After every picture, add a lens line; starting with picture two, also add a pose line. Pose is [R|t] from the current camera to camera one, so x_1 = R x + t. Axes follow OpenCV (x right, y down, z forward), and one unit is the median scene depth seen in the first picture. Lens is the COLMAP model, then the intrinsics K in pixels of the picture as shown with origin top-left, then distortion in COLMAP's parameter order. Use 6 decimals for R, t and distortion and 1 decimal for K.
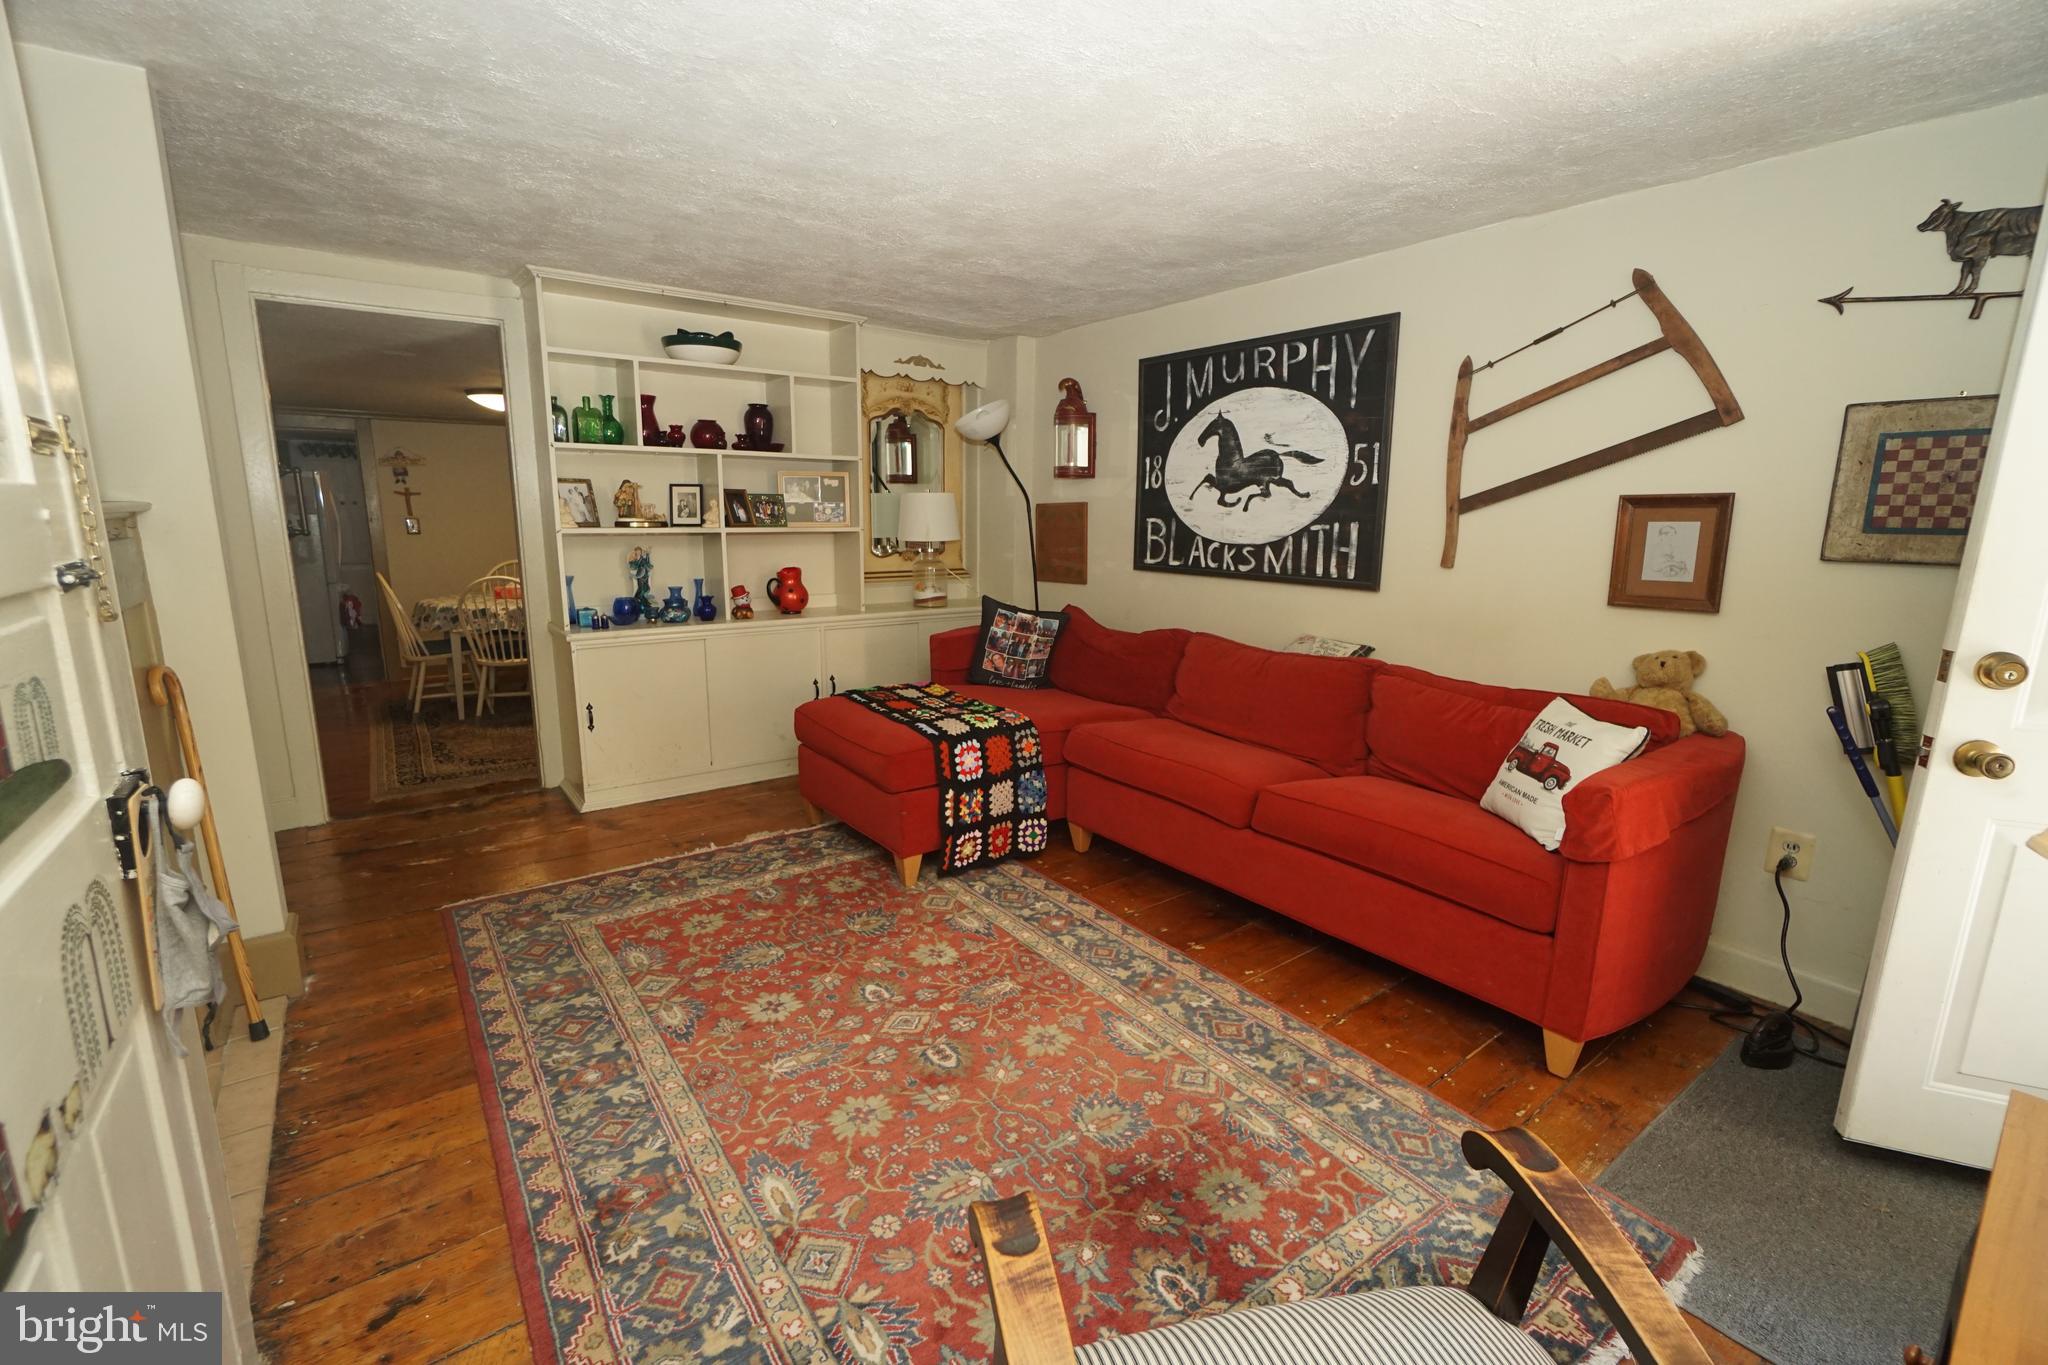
lens RADIAL K [[879.1, 0, 1006.1], [0, 879.1, 680.4], [0, 0, 1]] dist [-0.009884, 0.005315]
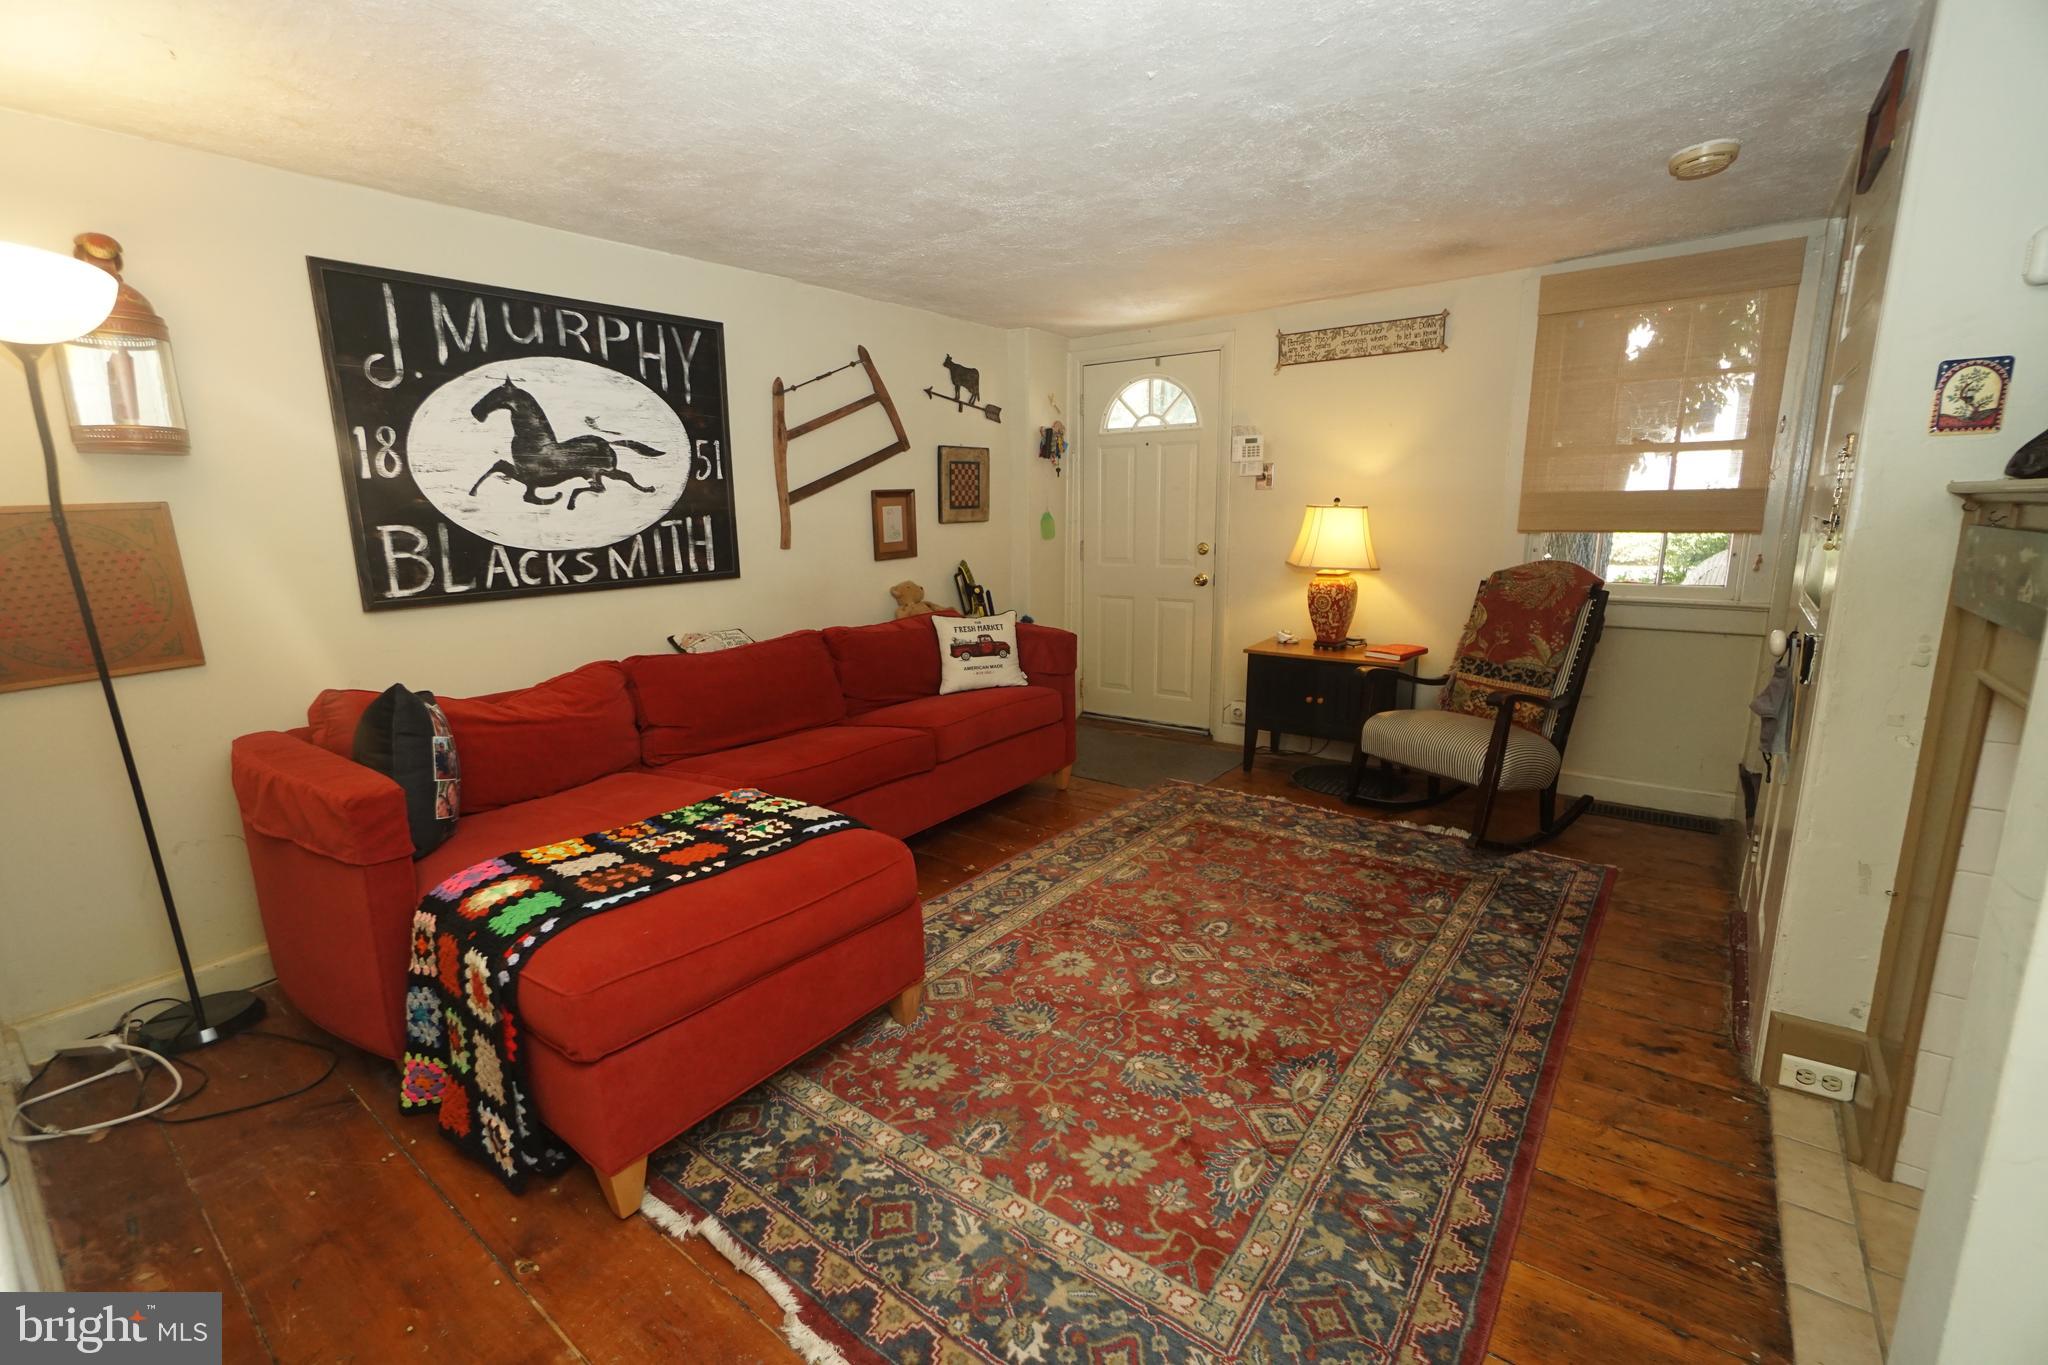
lens RADIAL K [[879.1, 0, 1013.2], [0, 879.1, 677.3], [0, 0, 1]] dist [-0.009884, 0.005315]
pose [[-0.274951, -0.192699, 0.941950, -0.705775], [0.201526, 0.946396, 0.252433, -0.186025], [-0.940101, 0.259234, -0.221379, 0.926242]]
